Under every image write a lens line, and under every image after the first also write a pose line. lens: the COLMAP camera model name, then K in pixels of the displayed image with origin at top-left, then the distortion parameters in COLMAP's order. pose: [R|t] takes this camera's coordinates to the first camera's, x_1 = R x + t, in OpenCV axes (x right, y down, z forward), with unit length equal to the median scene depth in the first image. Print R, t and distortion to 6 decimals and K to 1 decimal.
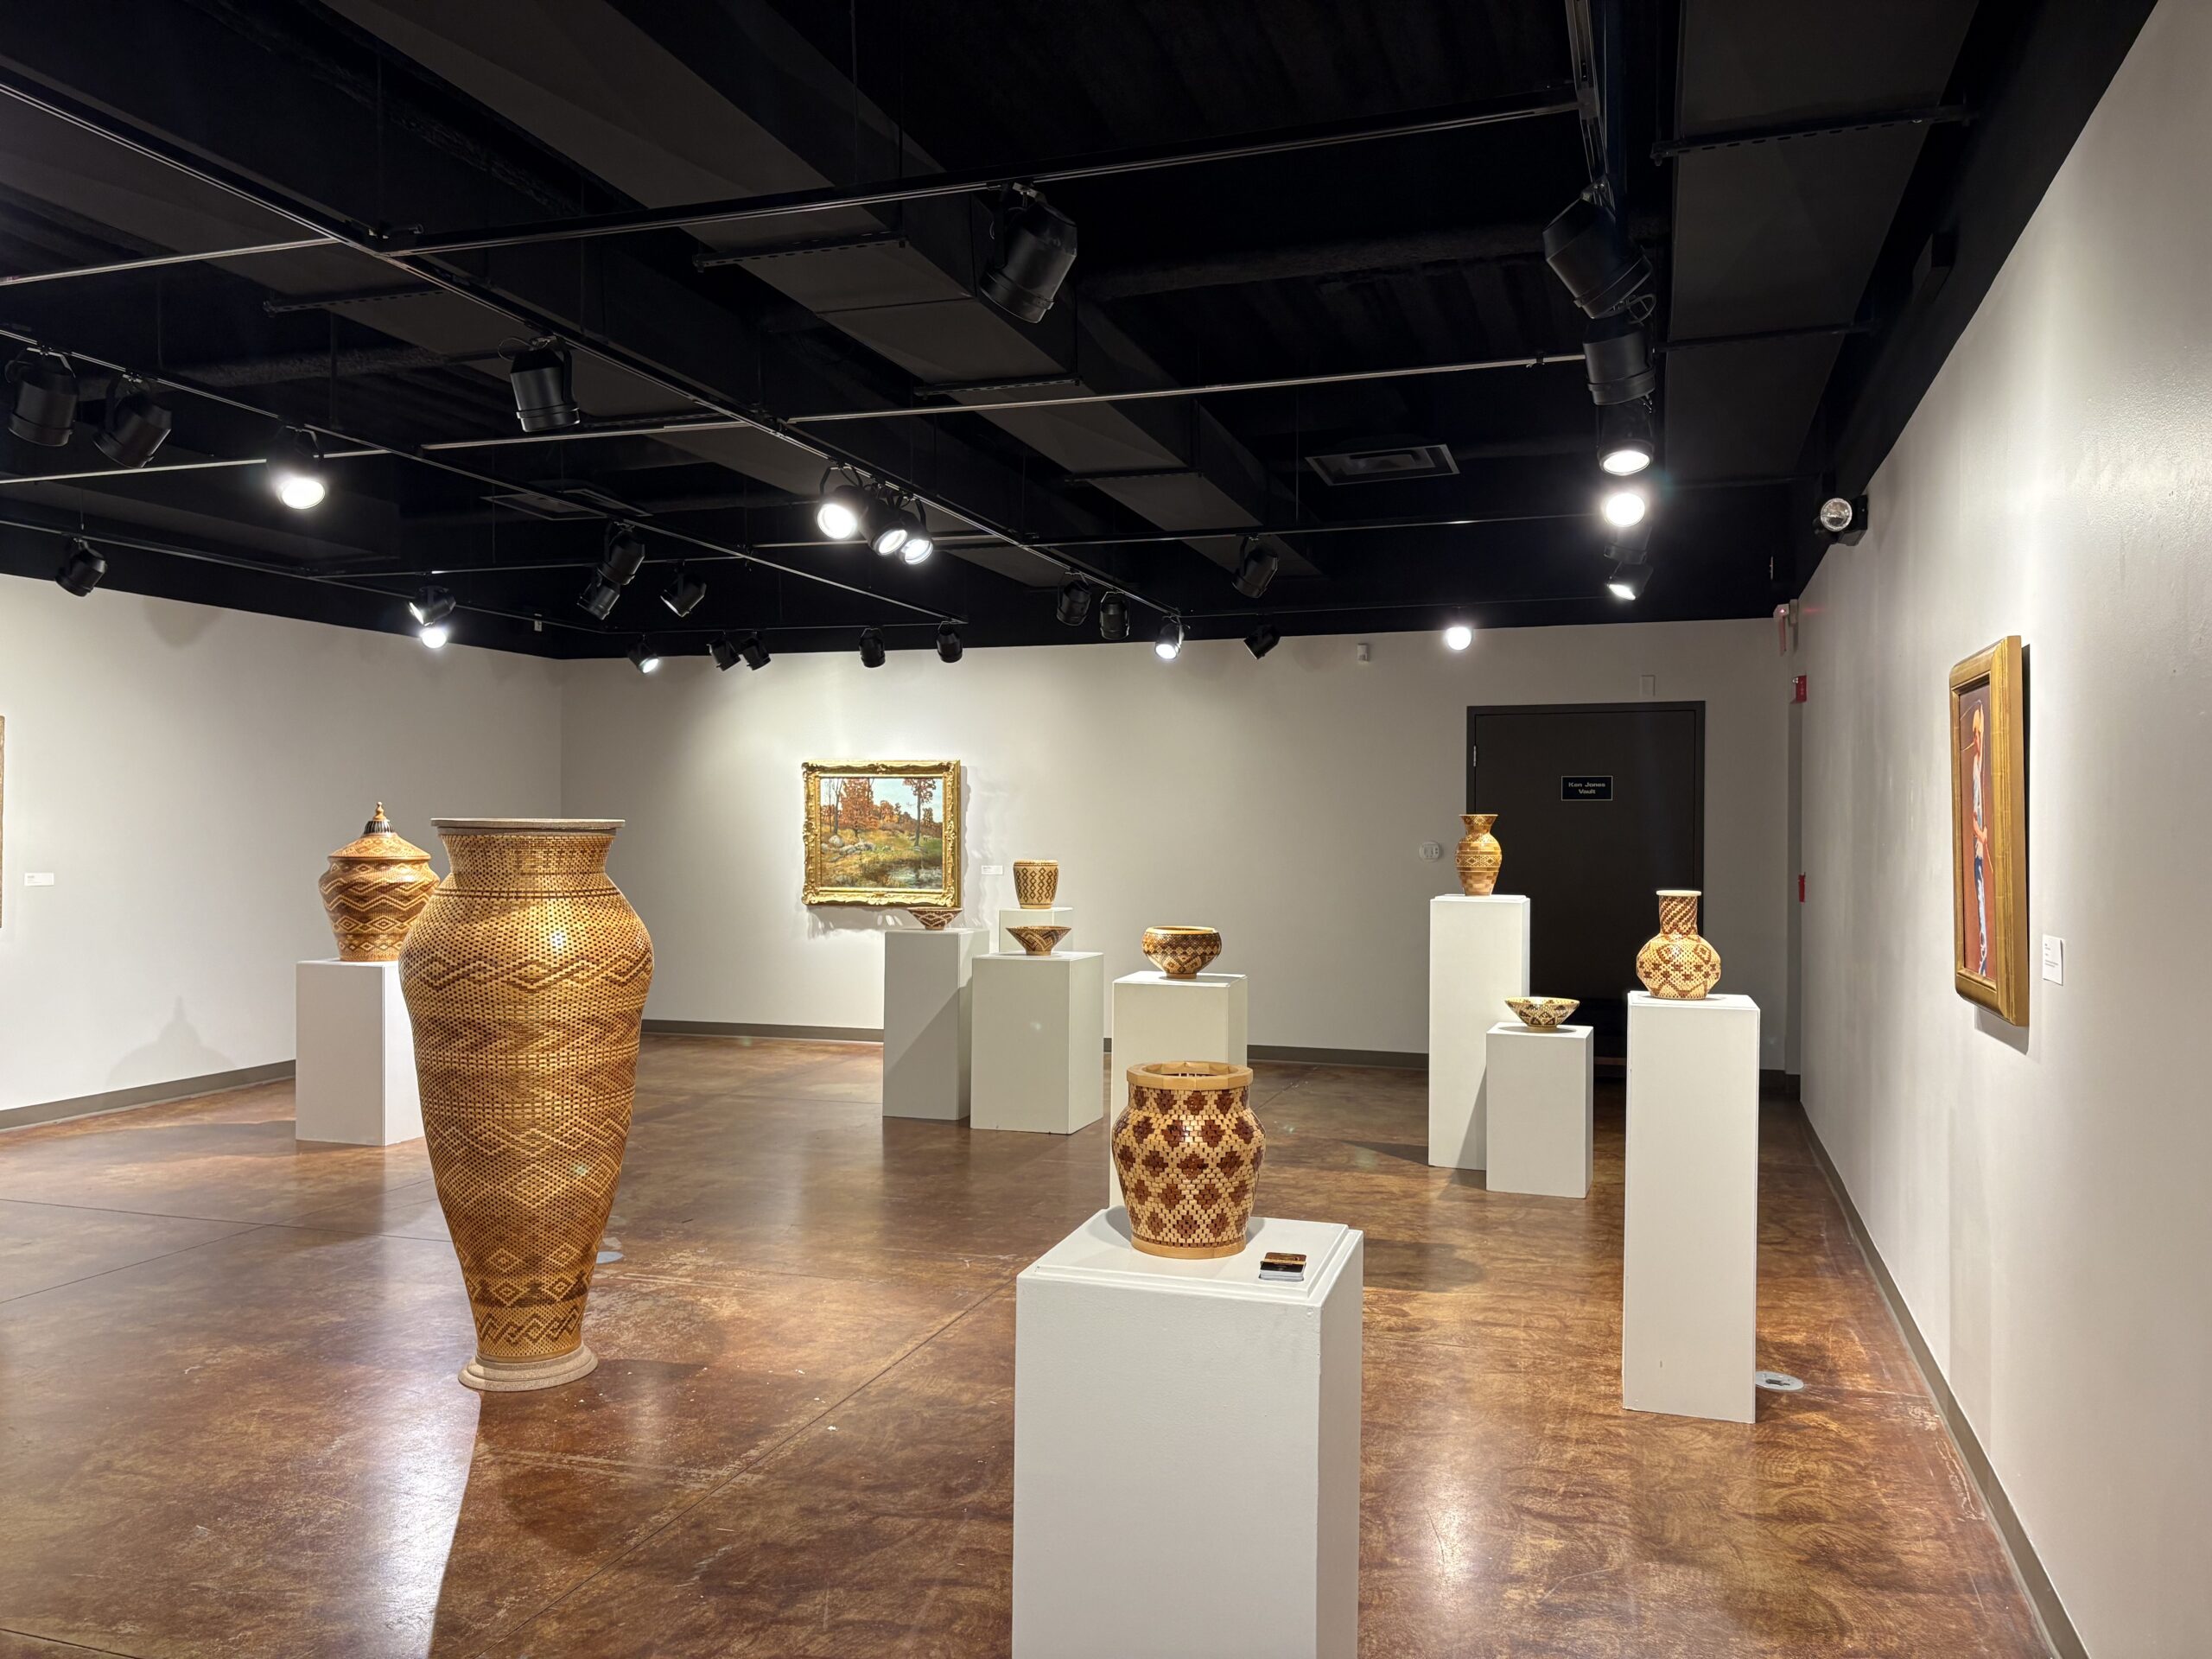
lens RADIAL K [[1679.7, 0, 1102.6], [0, 1679.7, 842.3], [0, 0, 1]] dist [0.059331, -0.063199]
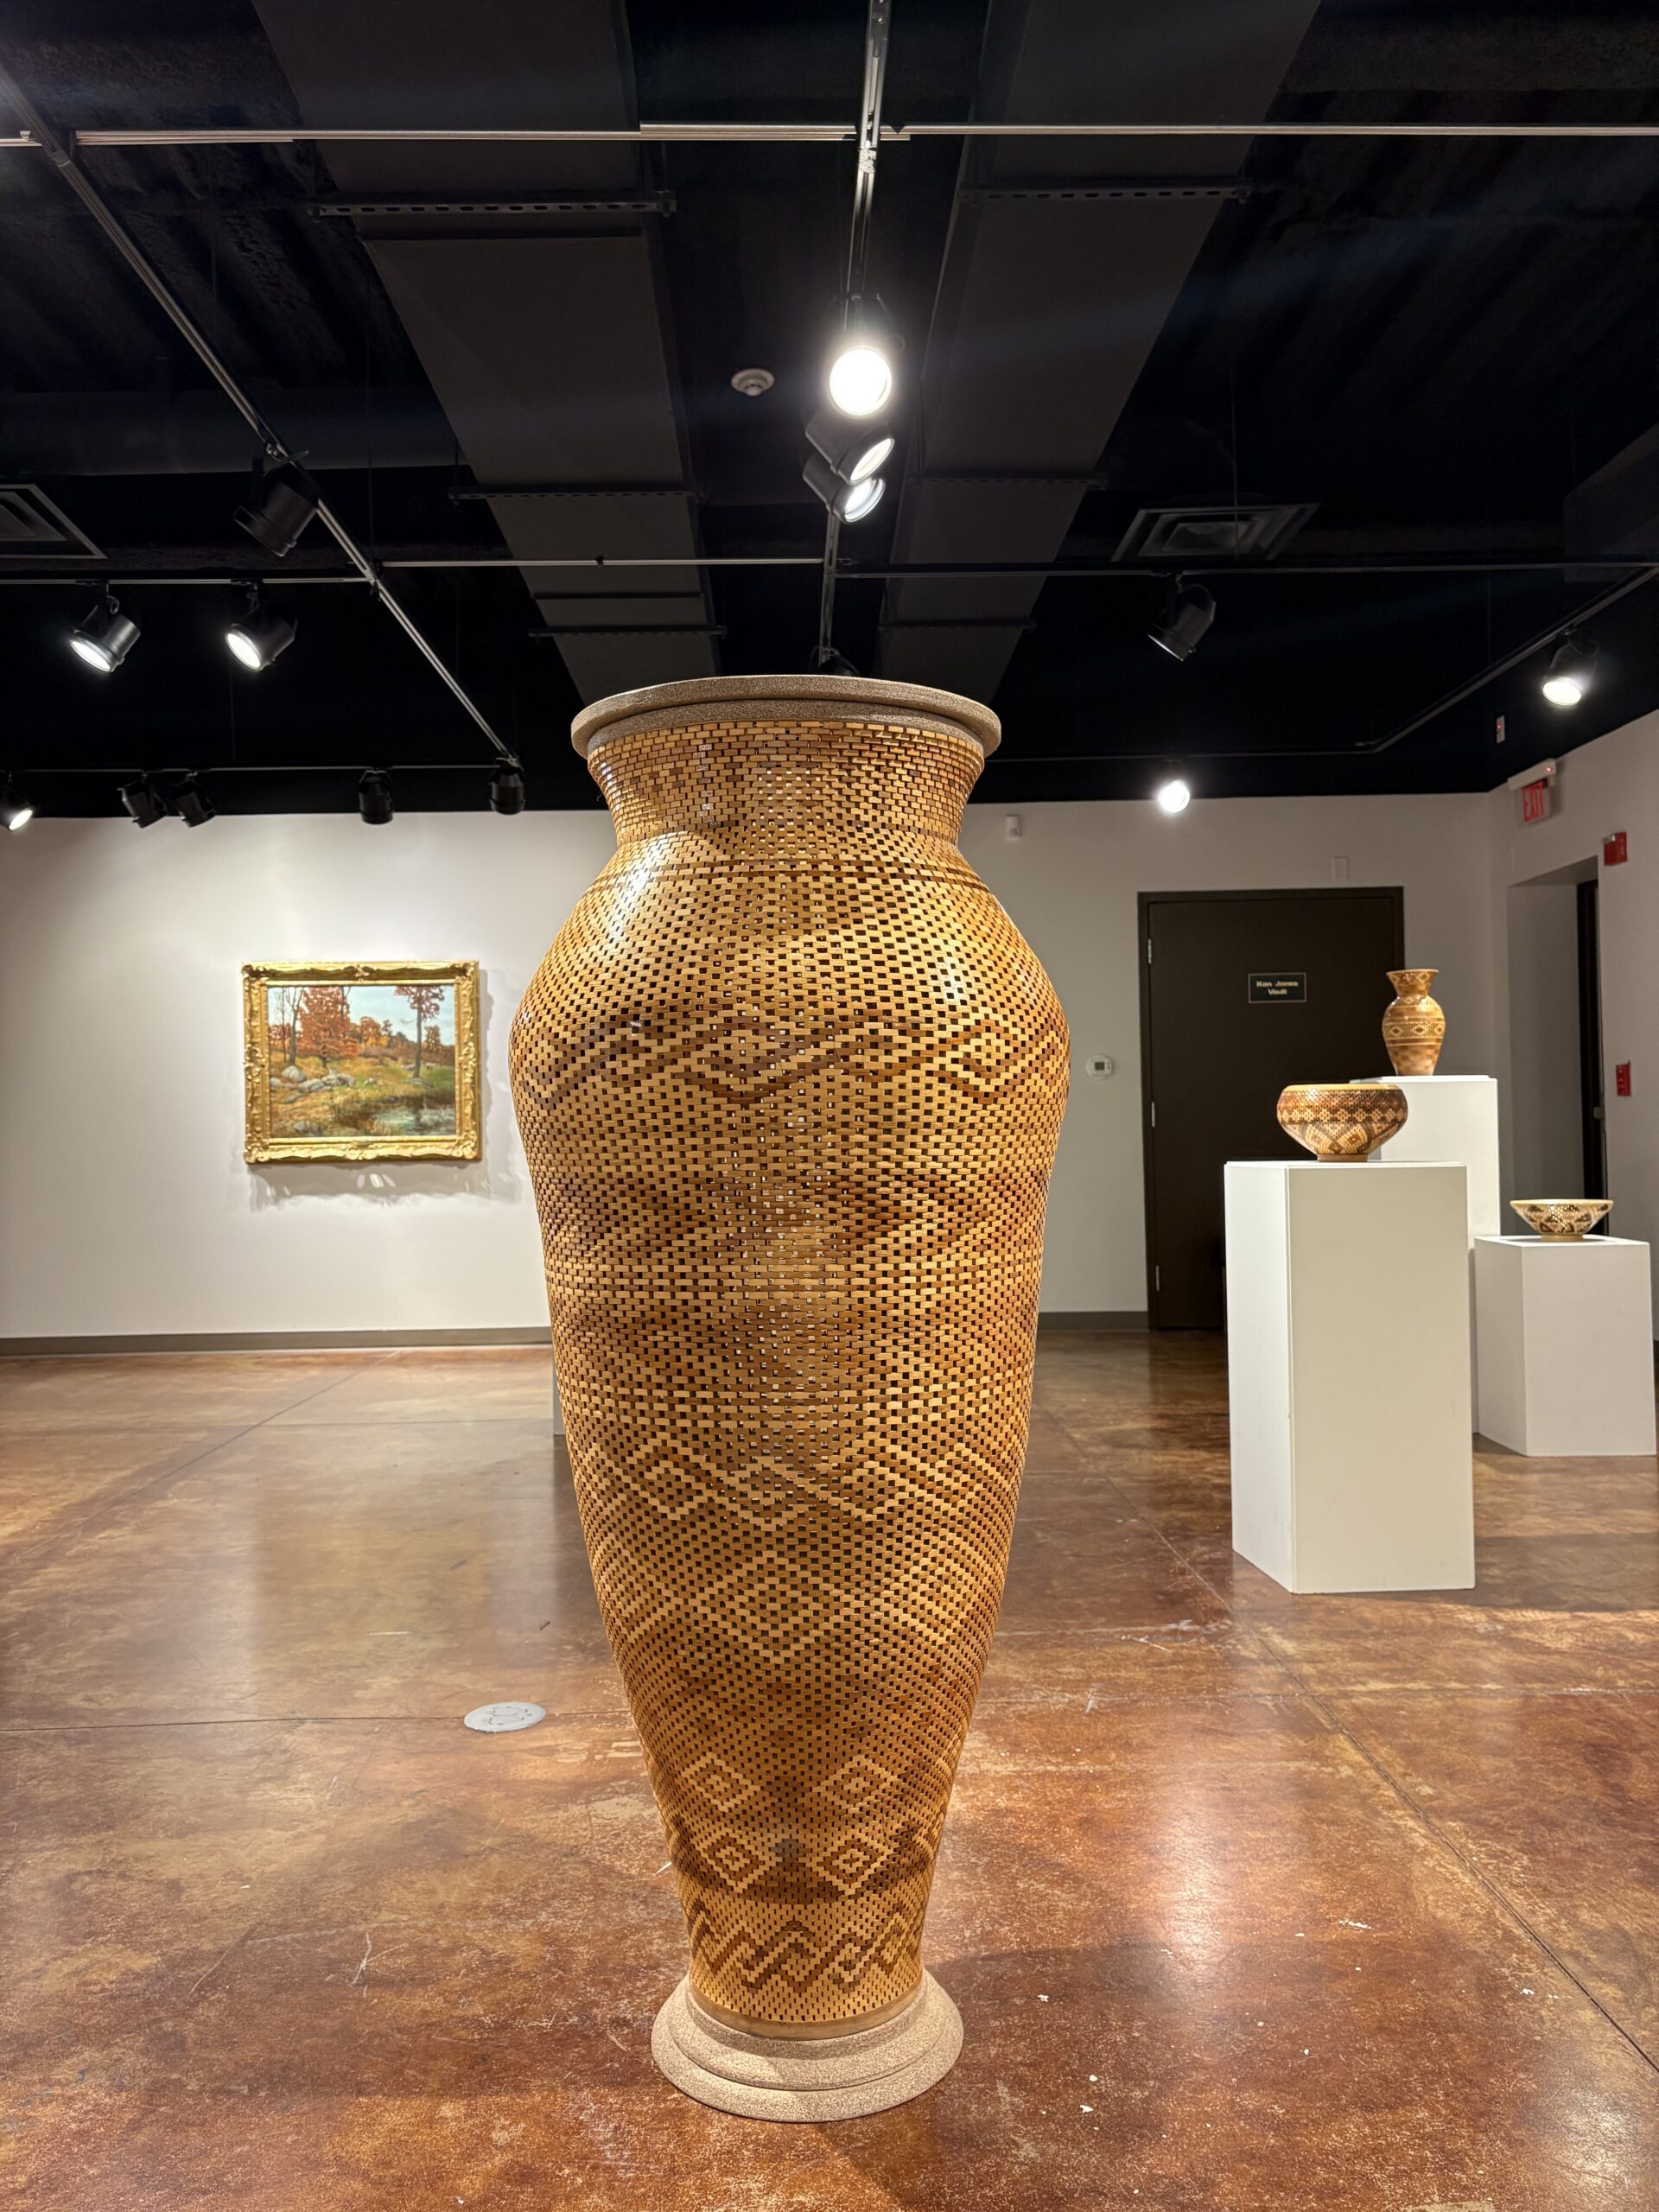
lens RADIAL K [[1679.7, 0, 836.5], [0, 1679.7, 1116.1], [0, 0, 1]] dist [0.059331, -0.063199]
pose [[0.939112, -0.018750, 0.343098, -0.191898], [0.026606, 0.999480, -0.018203, 0.037422], [-0.342579, 0.026223, 0.939123, 0.242141]]
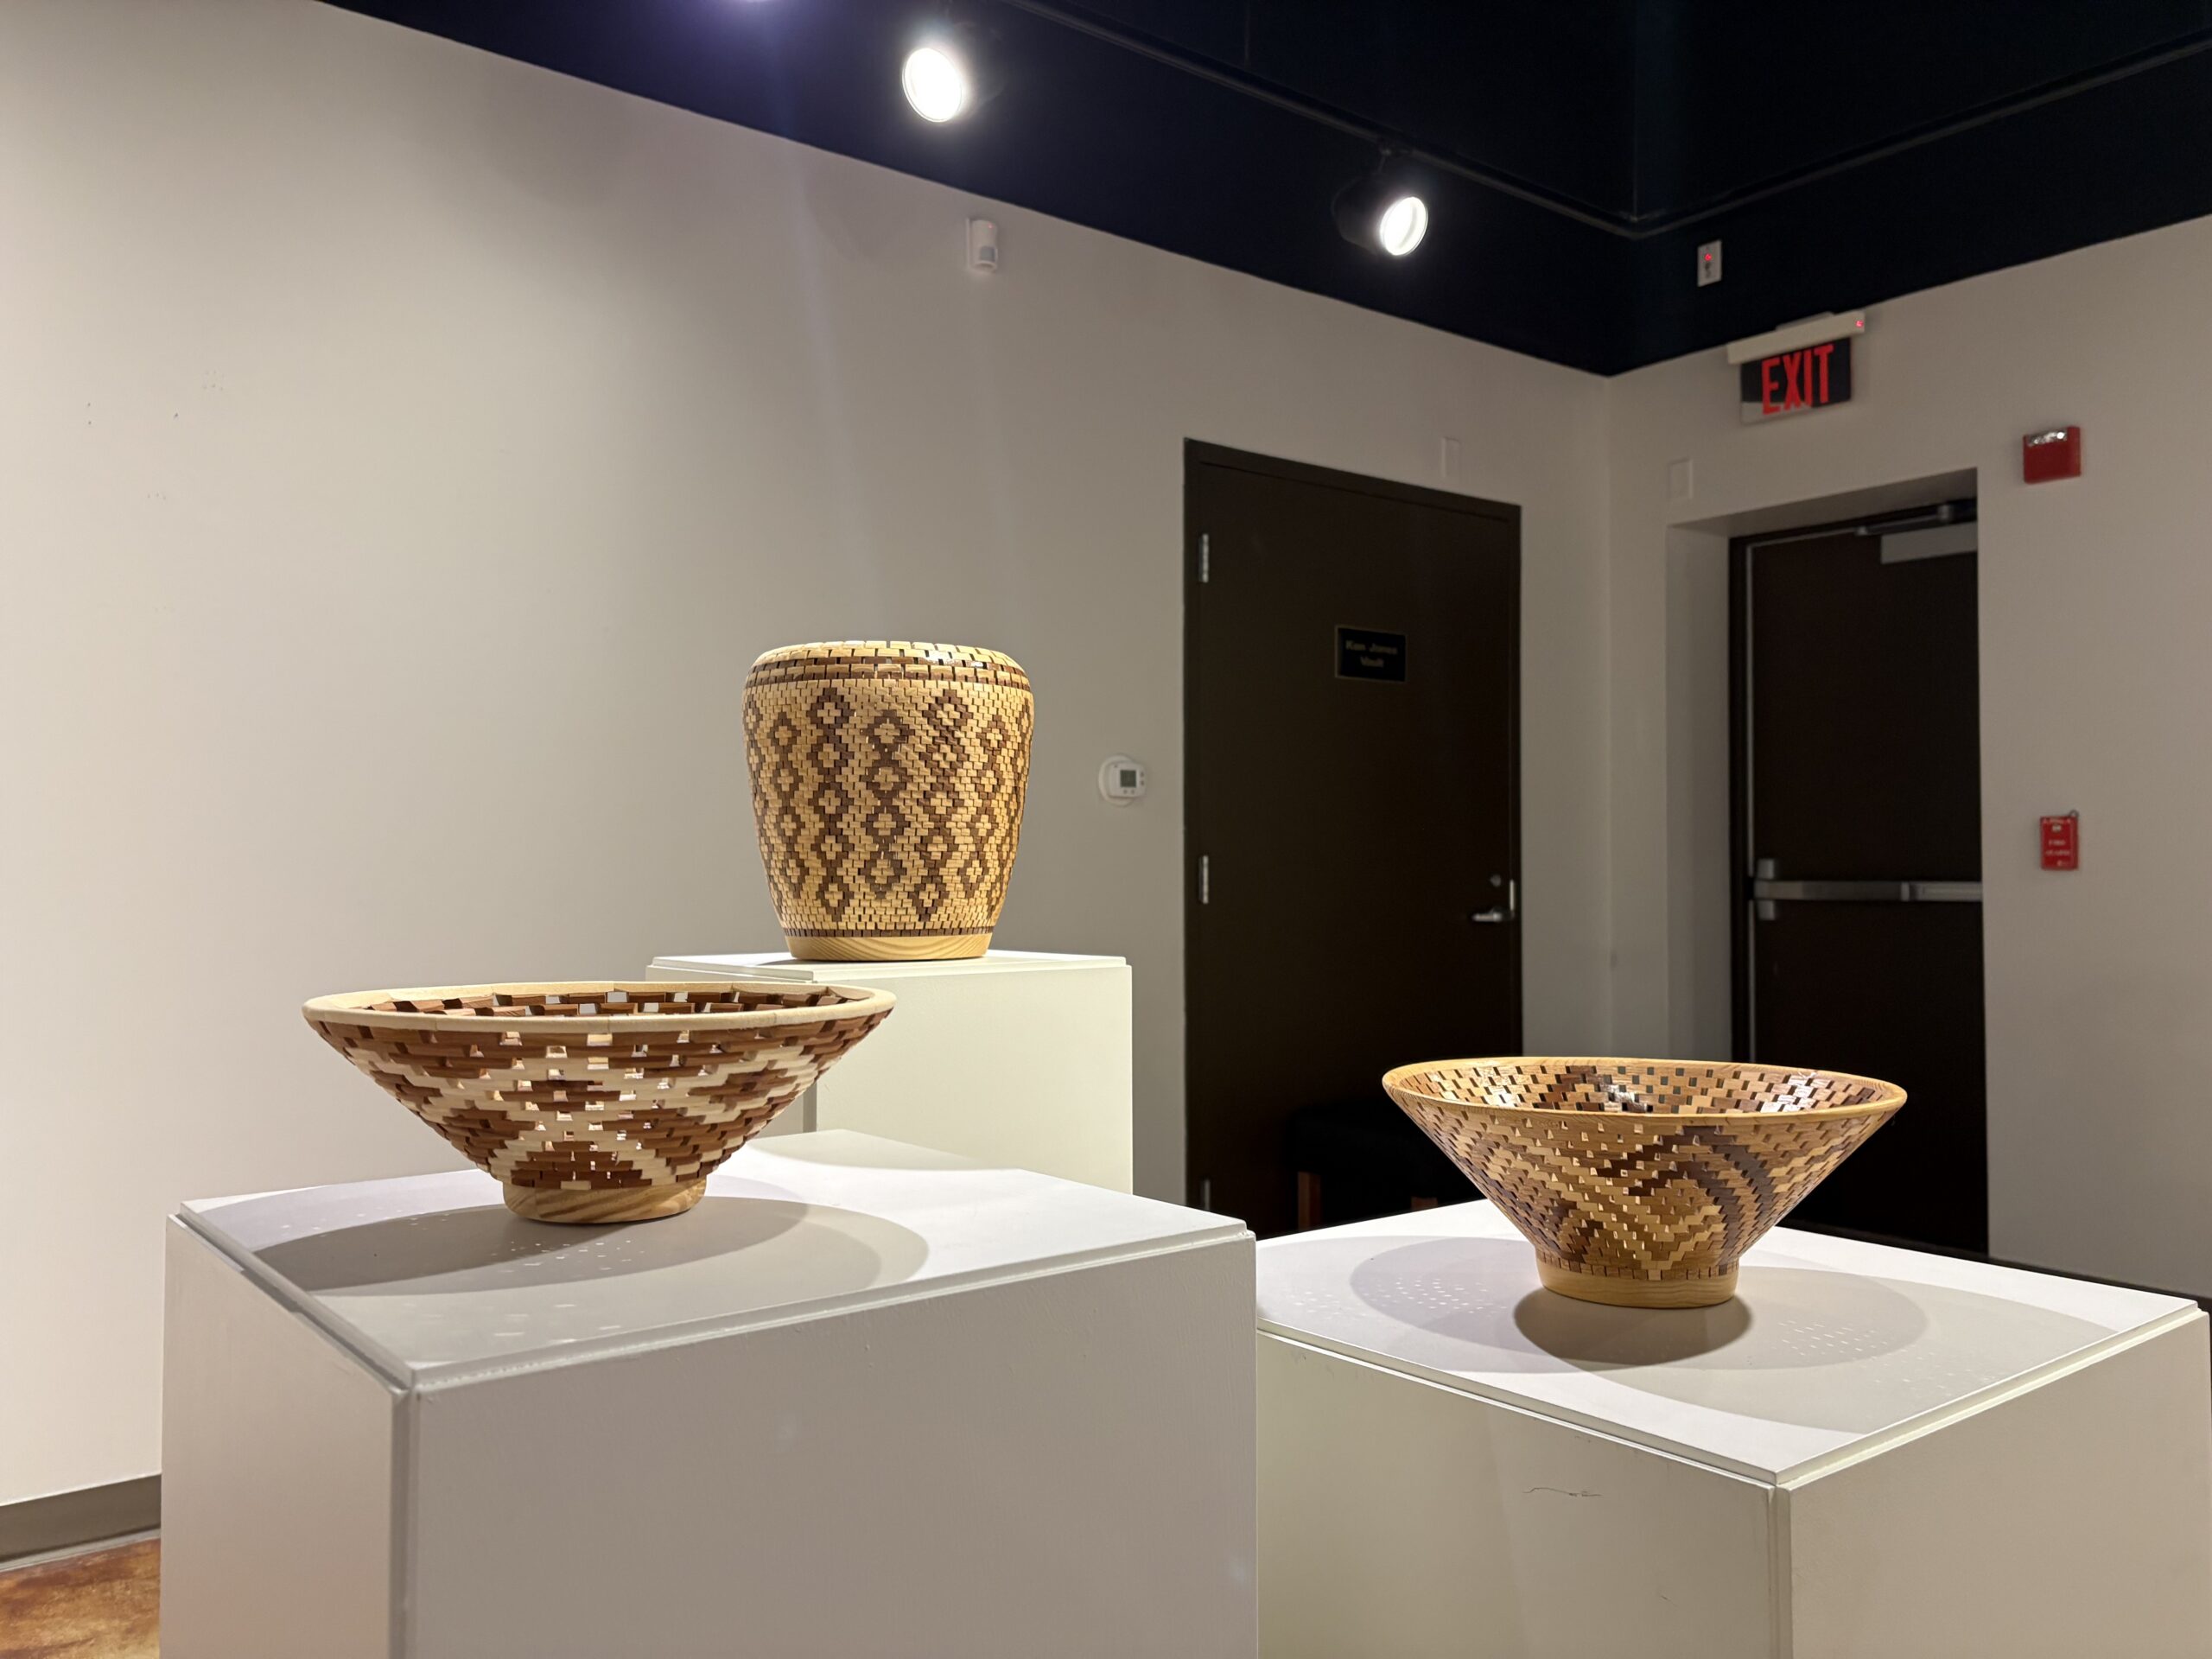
lens RADIAL K [[1679.7, 0, 1102.6], [0, 1679.7, 842.3], [0, 0, 1]] dist [0.059331, -0.063199]
pose [[0.546303, 0.008631, 0.837543, -0.132050], [0.009993, 0.999809, -0.016821, 0.024453], [-0.837528, 0.017559, 0.546112, 0.711352]]
